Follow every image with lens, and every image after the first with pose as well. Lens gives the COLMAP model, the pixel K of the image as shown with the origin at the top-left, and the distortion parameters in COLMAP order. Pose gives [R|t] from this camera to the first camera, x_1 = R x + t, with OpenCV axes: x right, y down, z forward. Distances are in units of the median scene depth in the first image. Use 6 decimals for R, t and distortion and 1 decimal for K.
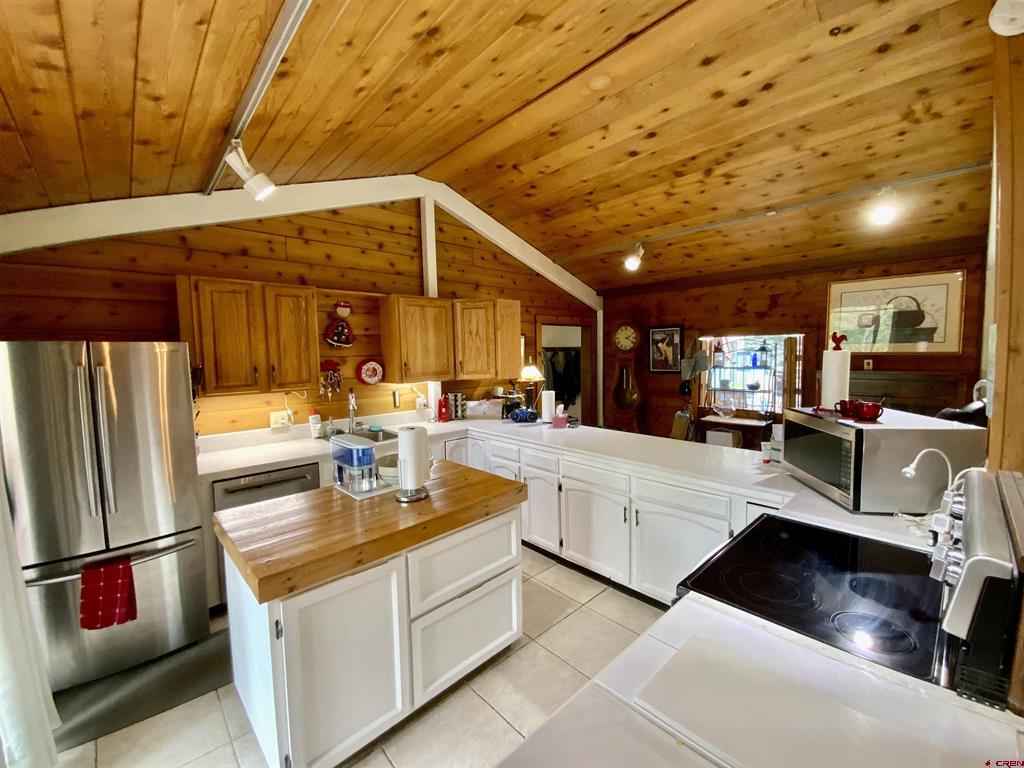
lens RADIAL K [[417.3, 0, 513.9], [0, 417.3, 383.8], [0, 0, 1]] dist [0.029041, -0.020777]
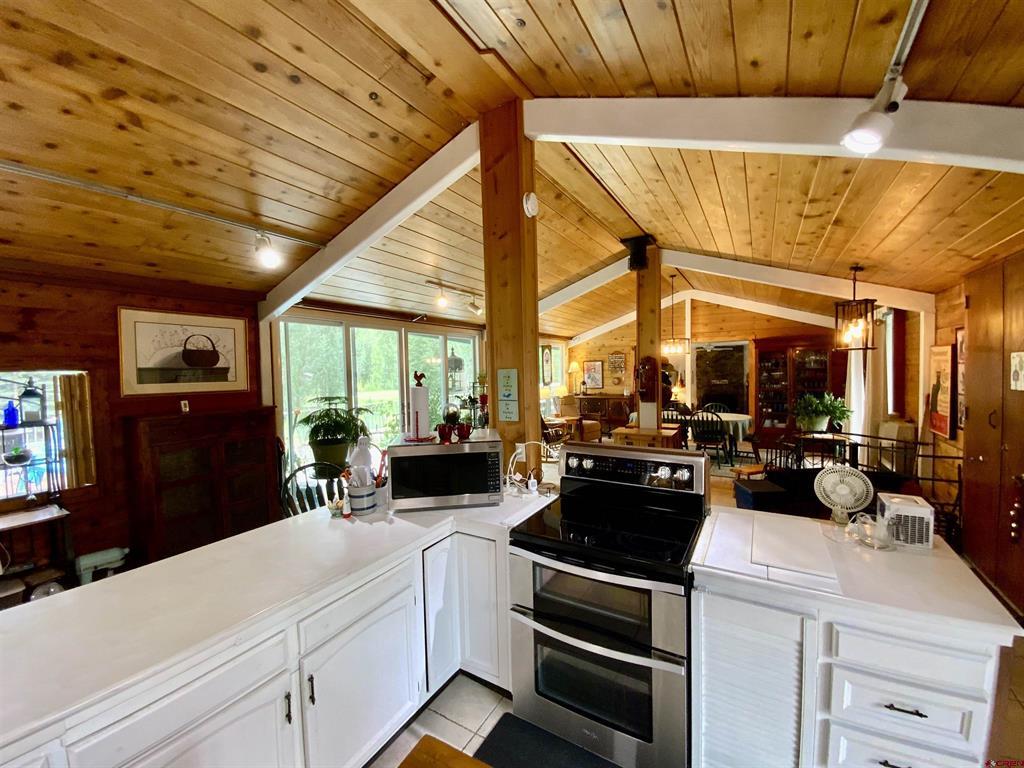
lens RADIAL K [[417.3, 0, 513.9], [0, 417.3, 383.8], [0, 0, 1]] dist [0.029041, -0.020777]
pose [[-0.275391, -0.008569, 0.961294, -0.245648], [0.102567, 0.993991, 0.038244, -0.063382], [-0.955845, 0.109130, -0.272858, 0.645037]]
